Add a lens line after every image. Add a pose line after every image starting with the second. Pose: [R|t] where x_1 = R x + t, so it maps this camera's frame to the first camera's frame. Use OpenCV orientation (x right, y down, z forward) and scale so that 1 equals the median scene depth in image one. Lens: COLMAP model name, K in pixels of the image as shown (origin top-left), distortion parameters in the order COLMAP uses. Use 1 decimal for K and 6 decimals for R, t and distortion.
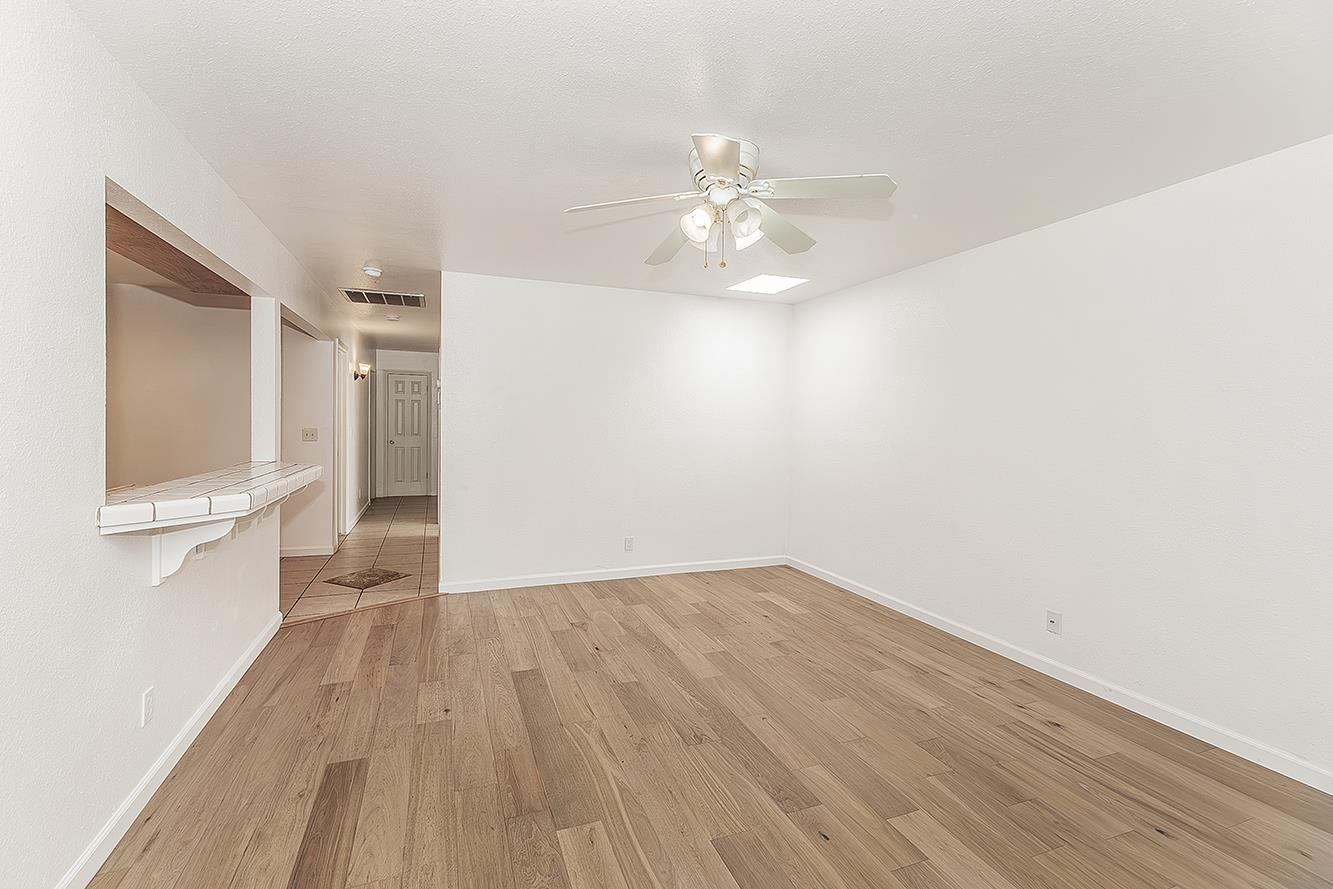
lens RADIAL K [[560.9, 0, 639.6], [0, 560.9, 433.1], [0, 0, 1]] dist [-0.000420, 0.000743]
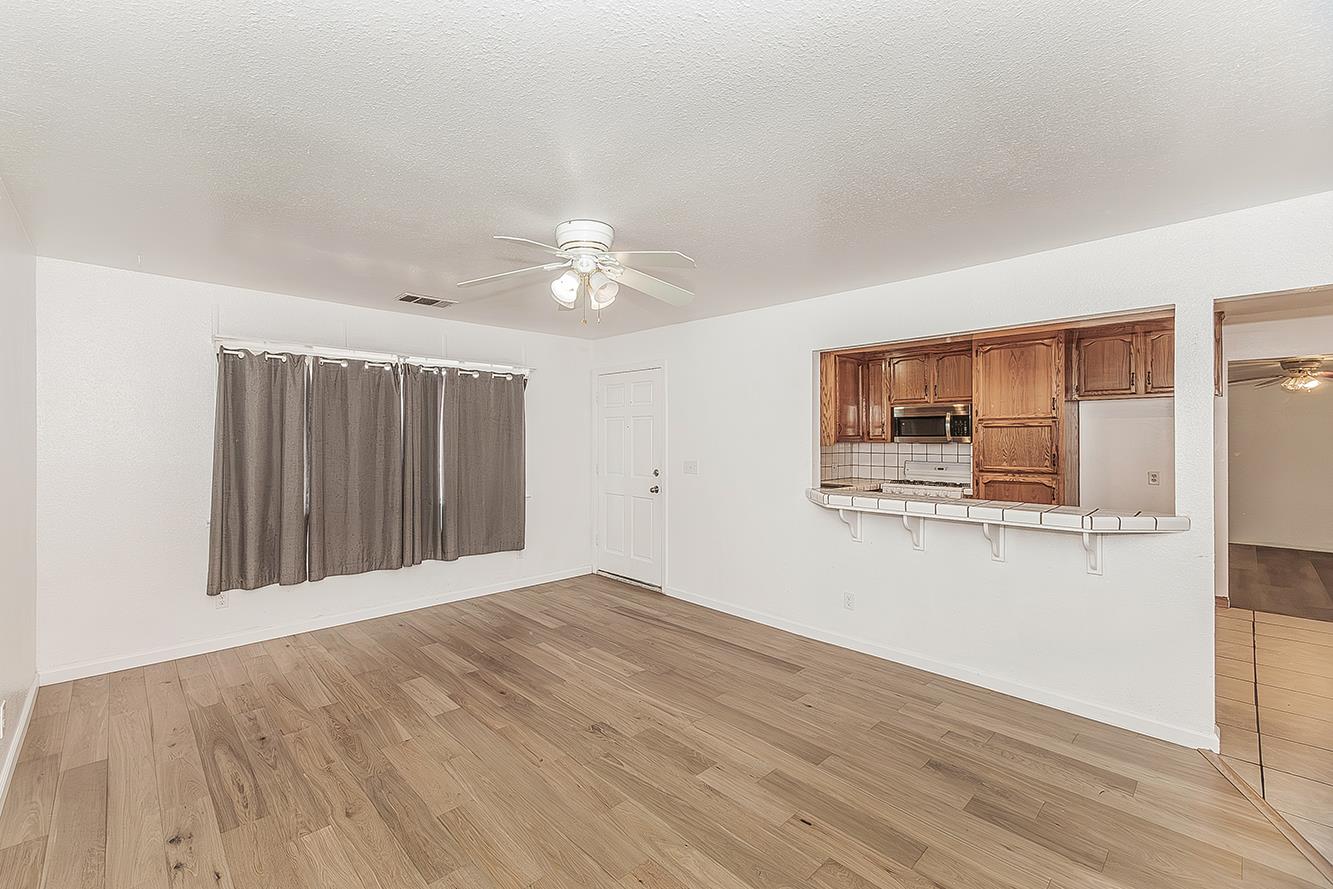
lens RADIAL K [[560.9, 0, 619.2], [0, 560.9, 434.0], [0, 0, 1]] dist [-0.000420, 0.000743]
pose [[-0.927461, -0.017873, -0.373492, 0.408275], [-0.022773, 0.999703, 0.008710, -0.059747], [0.373226, 0.016583, -0.927592, 1.690772]]
